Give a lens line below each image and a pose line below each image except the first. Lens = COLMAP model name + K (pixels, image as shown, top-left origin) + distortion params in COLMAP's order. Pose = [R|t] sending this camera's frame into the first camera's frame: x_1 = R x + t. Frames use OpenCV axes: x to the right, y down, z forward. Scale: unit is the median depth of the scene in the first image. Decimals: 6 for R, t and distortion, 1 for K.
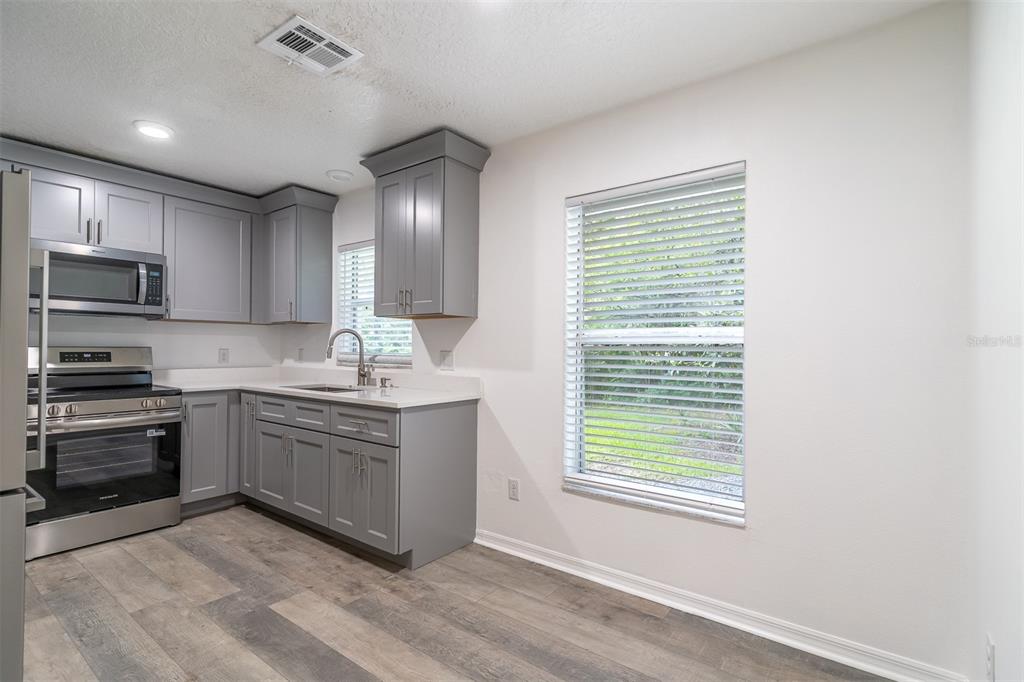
lens RADIAL K [[488.0, 0, 509.3], [0, 488.0, 344.3], [0, 0, 1]] dist [0.003923, -0.000505]
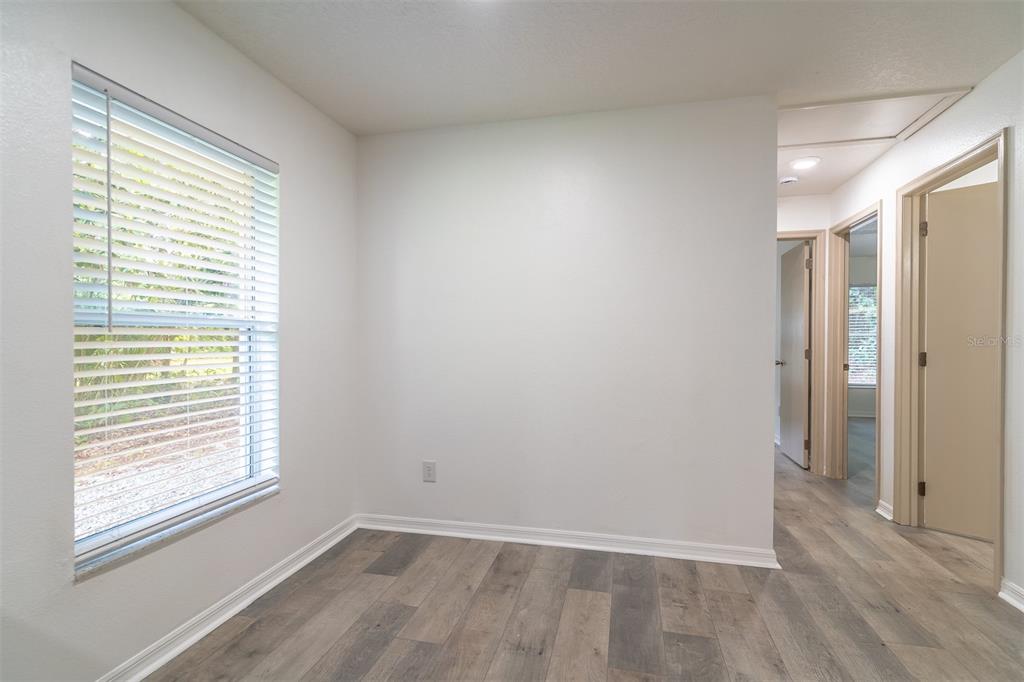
lens RADIAL K [[488.0, 0, 509.3], [0, 488.0, 344.3], [0, 0, 1]] dist [0.003923, -0.000505]
pose [[-0.400689, -0.014758, 0.916095, -0.500940], [-0.010511, 0.999879, 0.011510, 0.010600], [-0.916154, -0.005017, -0.400796, 0.636891]]
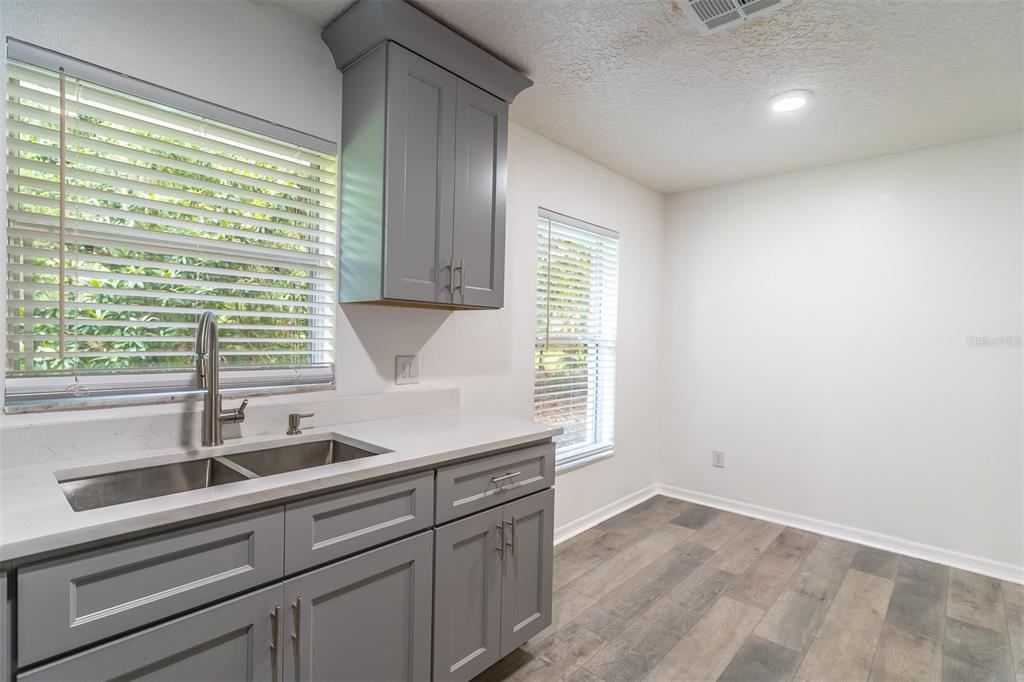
lens RADIAL K [[488.0, 0, 509.3], [0, 488.0, 344.3], [0, 0, 1]] dist [0.003923, -0.000505]
pose [[0.097074, -0.024534, 0.994975, -0.788079], [-0.028498, 0.999218, 0.027419, -0.024497], [-0.994869, -0.031017, 0.096299, 0.793241]]
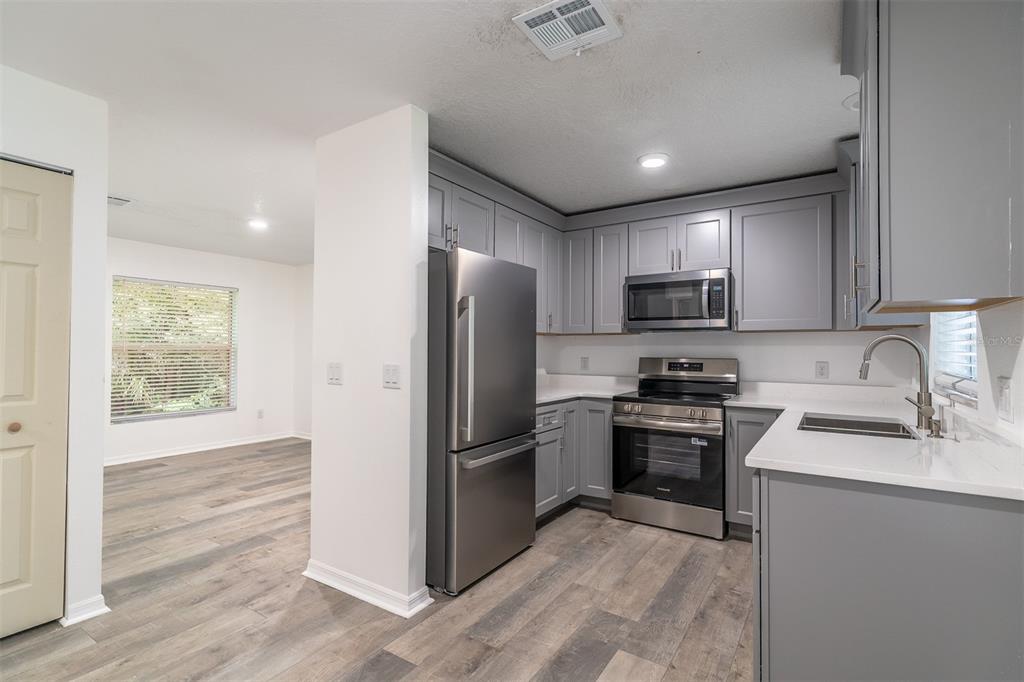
lens RADIAL K [[488.0, 0, 509.3], [0, 488.0, 344.3], [0, 0, 1]] dist [0.003923, -0.000505]
pose [[0.069578, -0.017071, -0.997430, 0.284214], [0.004758, 0.999848, -0.016781, -0.011043], [0.997565, -0.003578, 0.069649, 0.517005]]
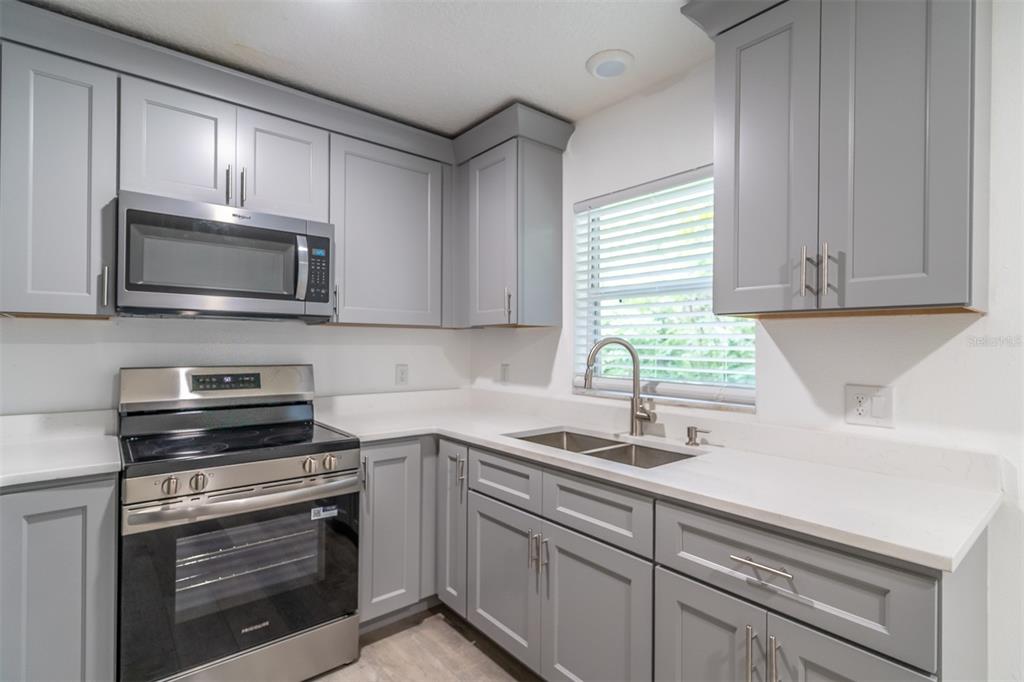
lens RADIAL K [[488.0, 0, 509.3], [0, 488.0, 344.3], [0, 0, 1]] dist [0.003923, -0.000505]
pose [[0.975601, 0.000765, -0.219550, -0.362337], [0.000216, 0.999990, 0.004442, -0.028369], [0.219551, -0.004381, 0.975591, 0.457167]]
